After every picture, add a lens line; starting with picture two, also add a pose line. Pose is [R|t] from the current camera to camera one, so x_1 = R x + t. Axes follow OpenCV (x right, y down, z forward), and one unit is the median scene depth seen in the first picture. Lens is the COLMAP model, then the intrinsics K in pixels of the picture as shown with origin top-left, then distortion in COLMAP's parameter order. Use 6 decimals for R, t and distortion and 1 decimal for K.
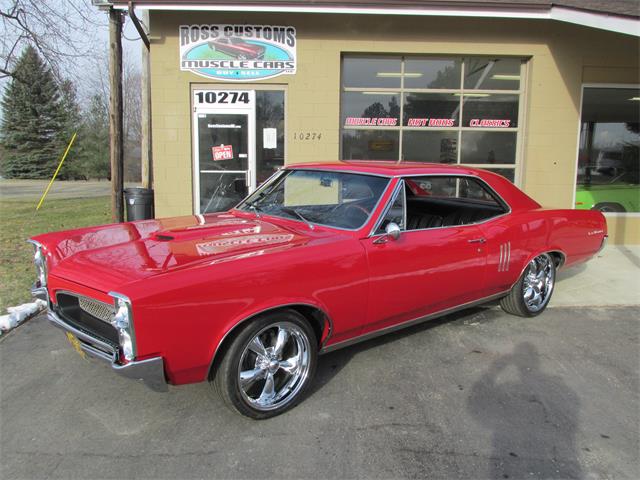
lens RADIAL K [[533.7, 0, 321.4], [0, 533.7, 239.7], [0, 0, 1]] dist [-0.026935, 0.004294]
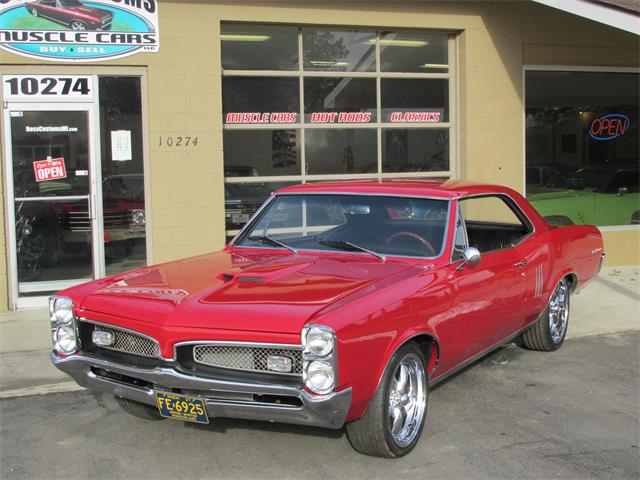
lens RADIAL K [[974.3, 0, 320.0], [0, 974.3, 240.0], [0, 0, 1]] dist [-0.031697, -0.052343]
pose [[0.938781, -0.057779, 0.339635, -0.288840], [0.079393, 0.995585, -0.050081, 0.008434], [-0.335242, 0.073980, 0.939223, -0.222896]]
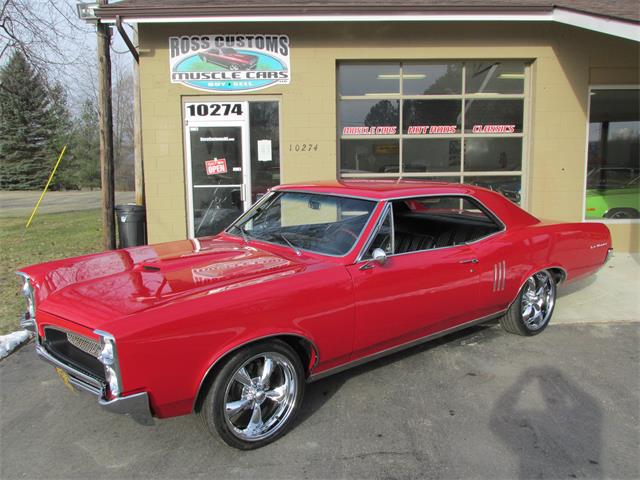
lens RADIAL K [[568.1, 0, 320.0], [0, 568.1, 240.0], [0, 0, 1]] dist [-0.023208, 0.000105]
pose [[0.999647, -0.021465, -0.015640, 0.016364], [0.021300, 0.999716, -0.010643, -0.015528], [0.015864, 0.010307, 0.999821, -0.025000]]
